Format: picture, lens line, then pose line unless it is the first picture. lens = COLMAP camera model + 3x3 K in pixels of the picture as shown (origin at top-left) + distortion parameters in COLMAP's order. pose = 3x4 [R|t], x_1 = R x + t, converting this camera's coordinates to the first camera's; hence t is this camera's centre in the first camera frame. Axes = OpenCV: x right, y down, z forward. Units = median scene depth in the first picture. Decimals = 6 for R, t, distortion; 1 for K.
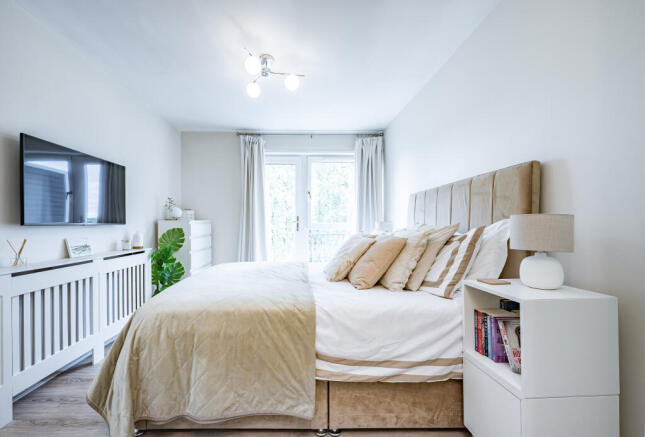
lens RADIAL K [[269.1, 0, 300.9], [0, 269.1, 218.6], [0, 0, 1]] dist [0.006911, -0.000149]
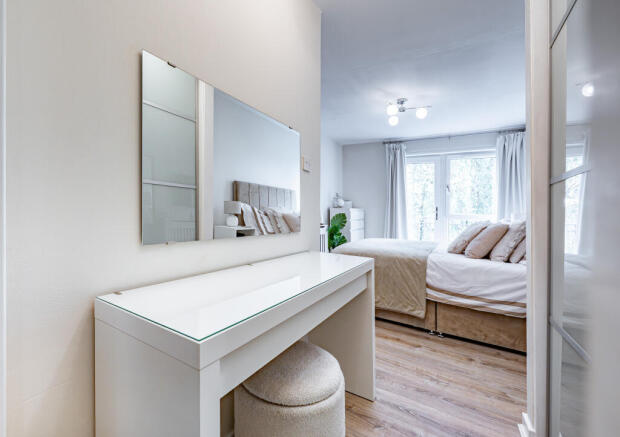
lens RADIAL K [[269.8, 0, 294.9], [0, 269.8, 185.6], [0, 0, 1]] dist [0.011743, 0.000167]
pose [[0.849576, -0.020766, -0.527058, 0.170861], [-0.022693, 0.996860, -0.075856, 0.003219], [0.526978, 0.076406, 0.846437, -0.641147]]
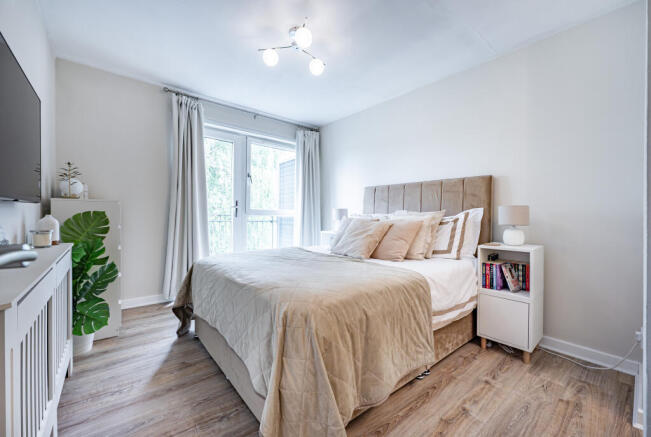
lens RADIAL K [[271.6, 0, 338.0], [0, 271.6, 201.7], [0, 0, 1]] dist [0.006911, -0.000149]
pose [[0.761815, 0.041546, 0.646461, -0.689328], [-0.026668, 0.999107, -0.032784, 0.028910], [-0.647246, 0.007736, 0.762242, 0.194396]]
